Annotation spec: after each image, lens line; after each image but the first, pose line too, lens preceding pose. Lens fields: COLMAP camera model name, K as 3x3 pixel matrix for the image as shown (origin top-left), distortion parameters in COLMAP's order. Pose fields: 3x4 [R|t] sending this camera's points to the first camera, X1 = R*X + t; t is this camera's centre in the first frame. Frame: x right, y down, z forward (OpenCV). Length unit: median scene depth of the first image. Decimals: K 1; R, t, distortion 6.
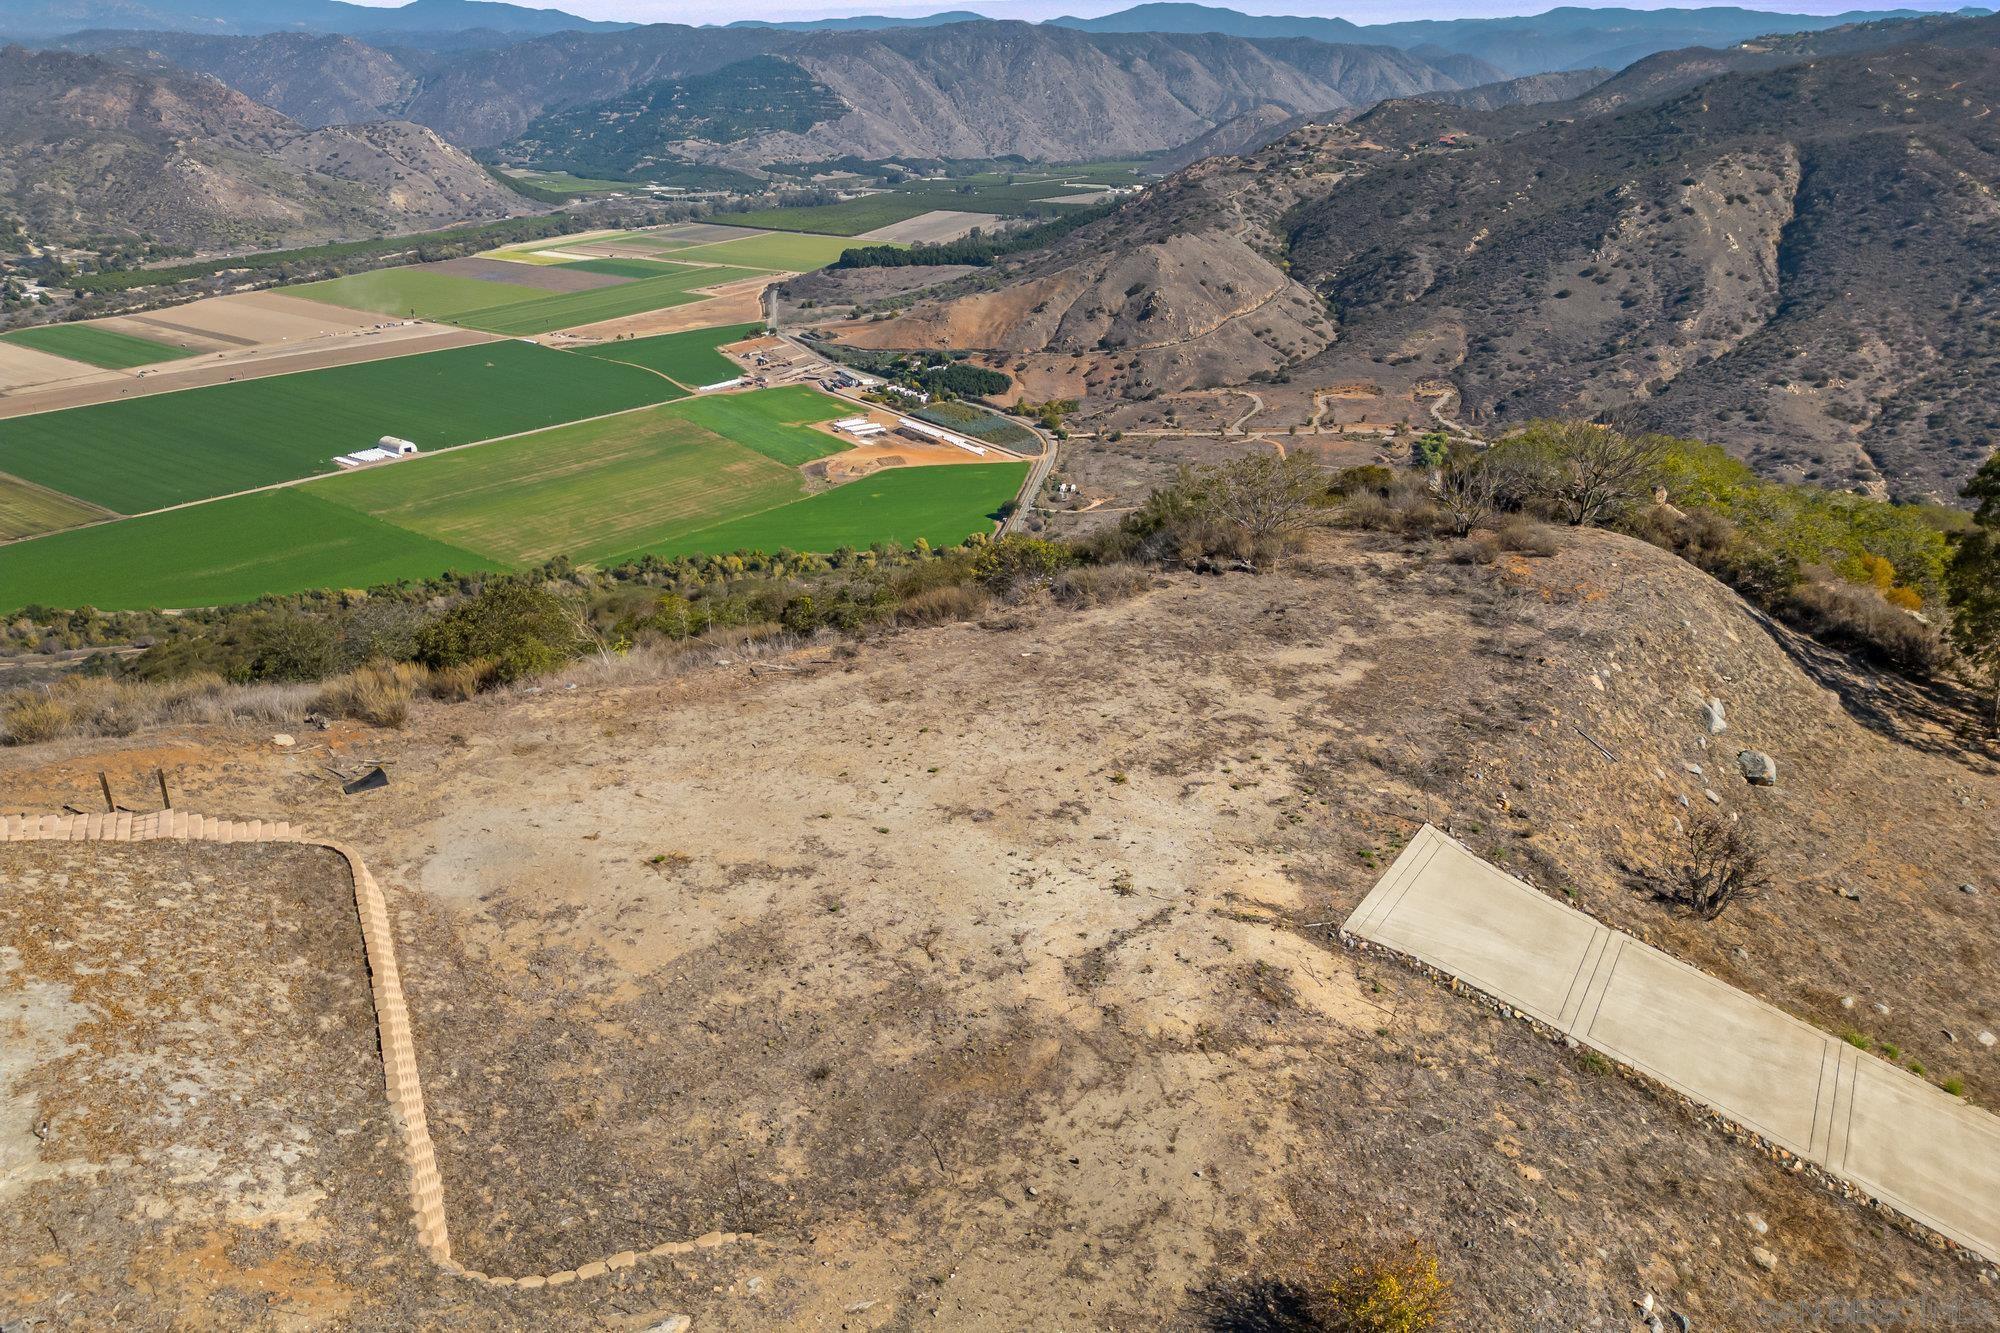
lens RADIAL K [[1394.4, 0, 1000.0], [0, 1394.4, 666.5], [0, 0, 1]] dist [0.059355, -0.042917]
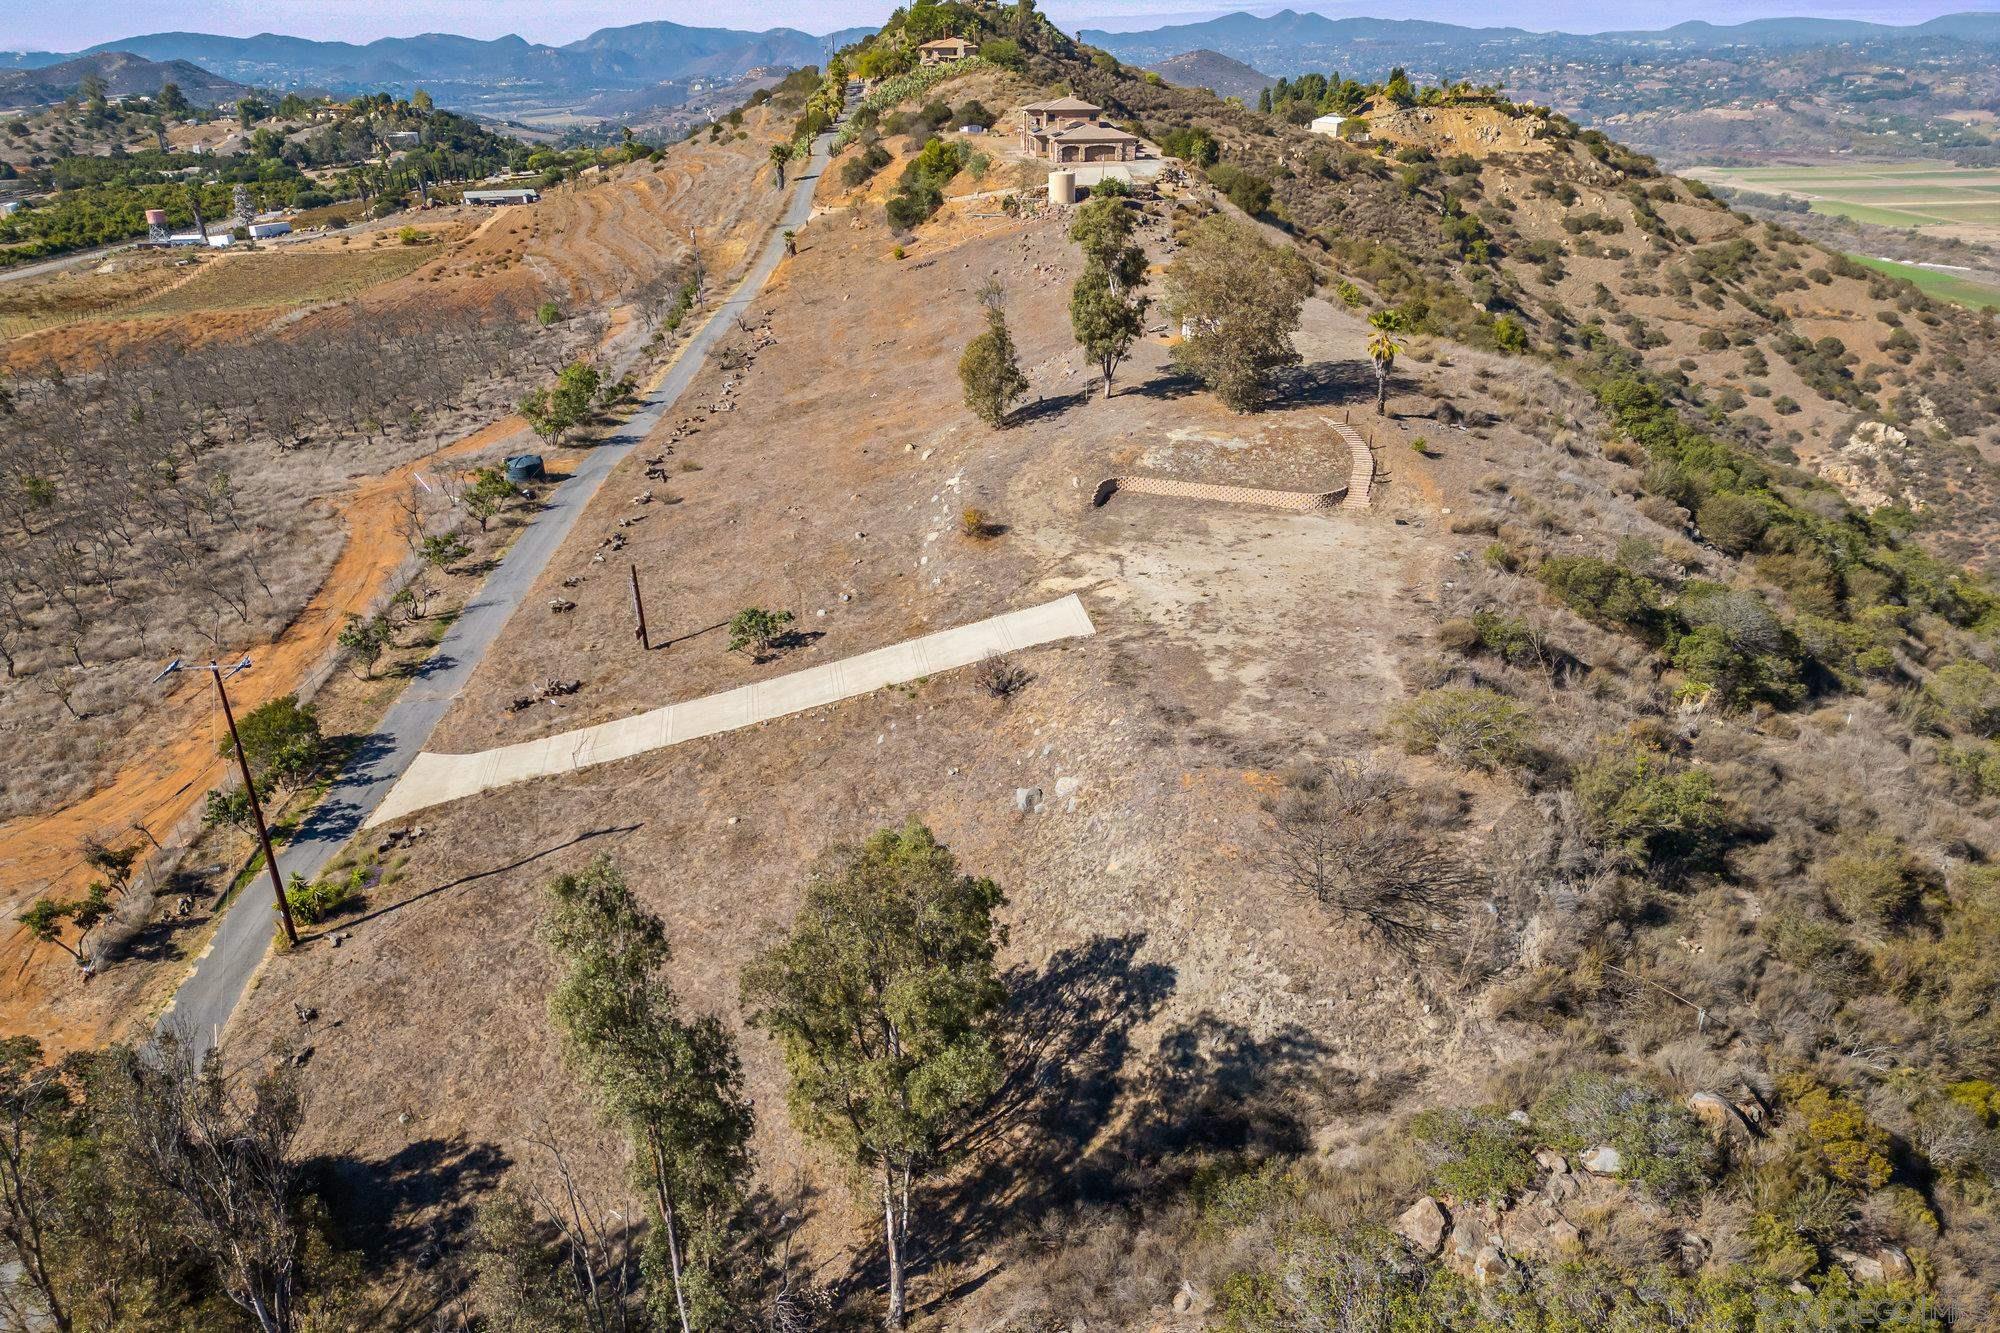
lens RADIAL K [[1394.4, 0, 1000.0], [0, 1394.4, 666.5], [0, 0, 1]] dist [0.059355, -0.042917]
pose [[-0.740705, 0.288409, -0.606776, 1.623166], [-0.244586, 0.725426, 0.643377, -1.126744], [0.625727, 0.624962, -0.466786, 1.807602]]
